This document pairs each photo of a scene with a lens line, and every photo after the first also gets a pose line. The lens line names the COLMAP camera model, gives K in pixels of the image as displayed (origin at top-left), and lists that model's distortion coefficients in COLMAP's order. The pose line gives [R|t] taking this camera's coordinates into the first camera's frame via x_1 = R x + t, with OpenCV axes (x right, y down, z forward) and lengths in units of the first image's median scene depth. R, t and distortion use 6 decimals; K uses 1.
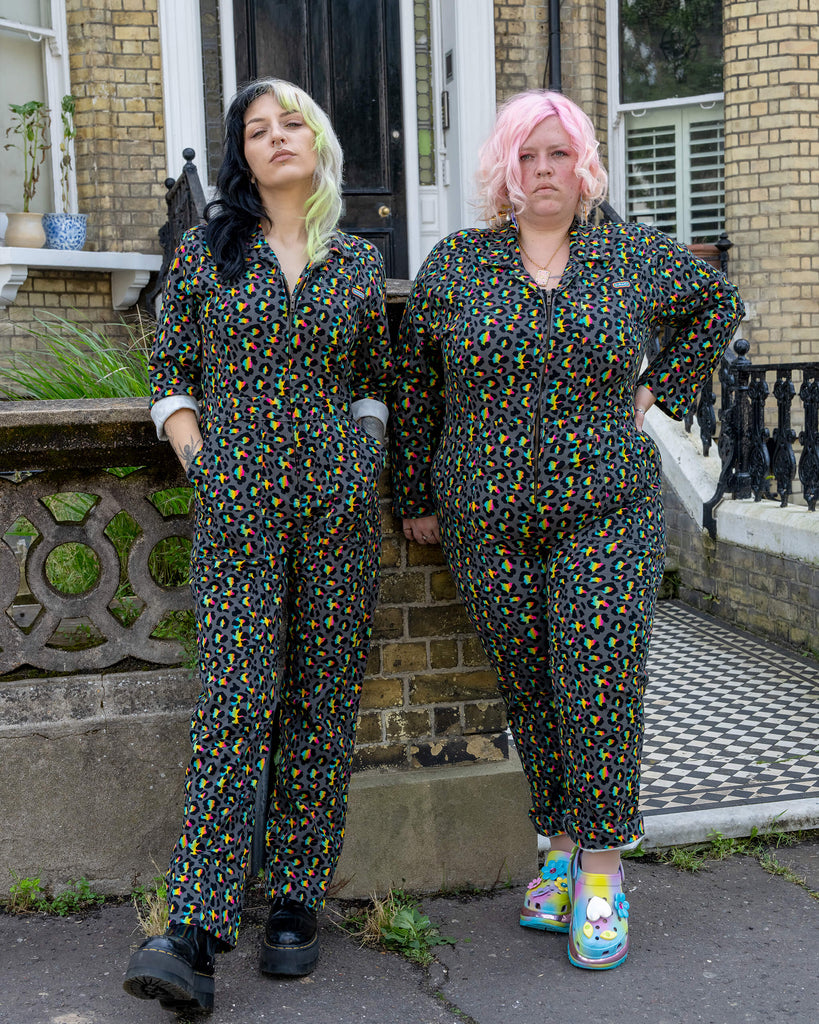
lens RADIAL K [[1532.0, 0, 457.8], [0, 1532.0, 508.9], [0, 0, 1]] dist [0.020192, -0.004000]
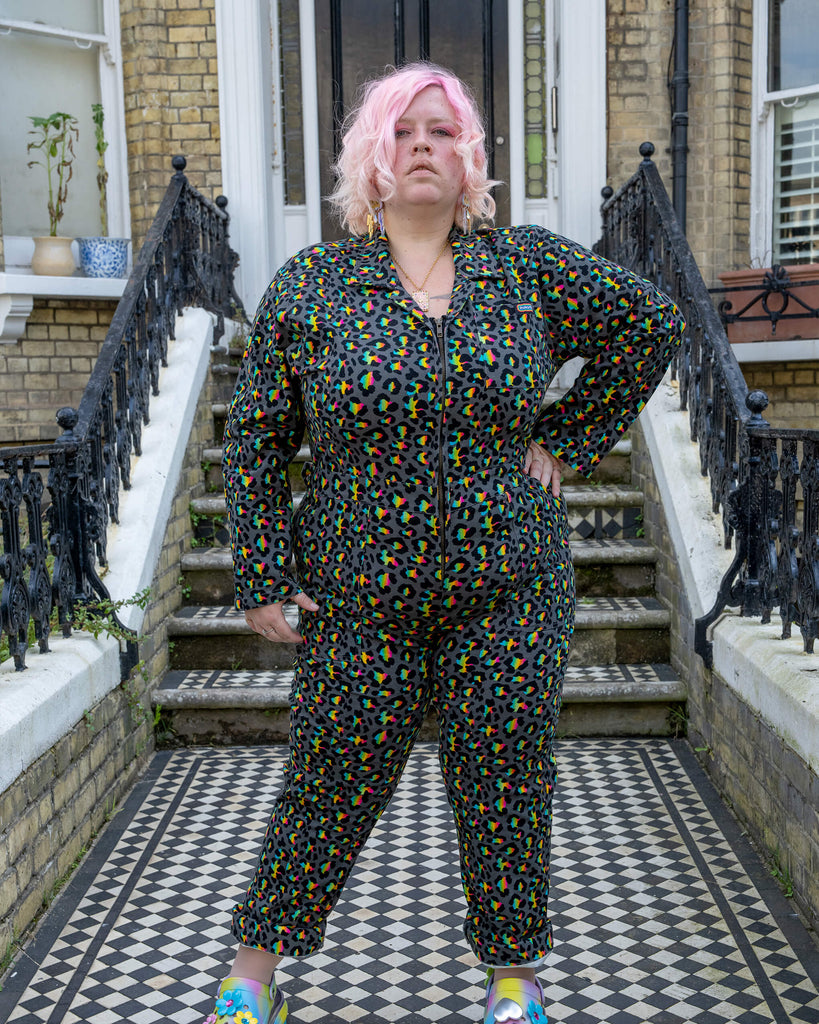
lens RADIAL K [[1413.7, 0, 401.3], [0, 1413.7, 556.9], [0, 0, 1]] dist [0.013551, 0.026610]
pose [[0.963802, 0.040353, -0.263548, 0.138542], [-0.033634, 0.998985, 0.029958, -0.033070], [0.264490, -0.020009, 0.964181, 0.225603]]
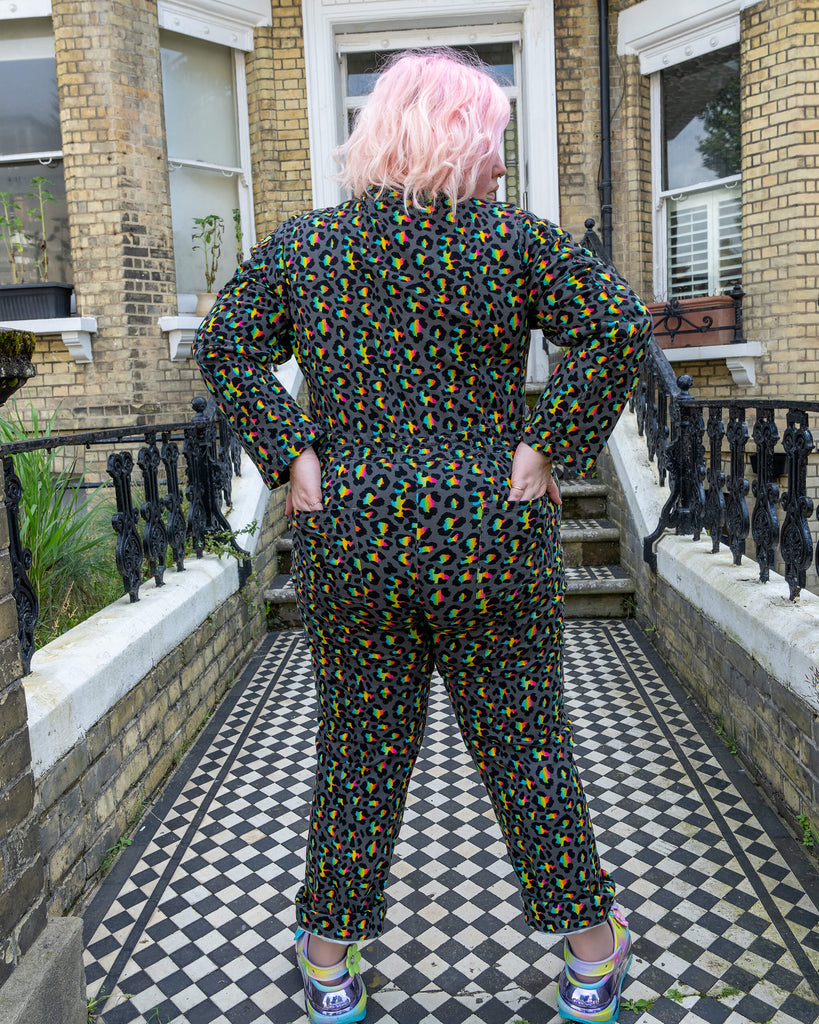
lens RADIAL K [[817.5, 0, 407.9], [0, 817.5, 466.2], [0, 0, 1]] dist [-0.006863, 0.007804]
pose [[0.955657, 0.015004, -0.294100, 0.116837], [-0.014352, 0.999887, 0.004376, -0.034961], [0.294132, 0.000039, 0.955765, 0.303966]]
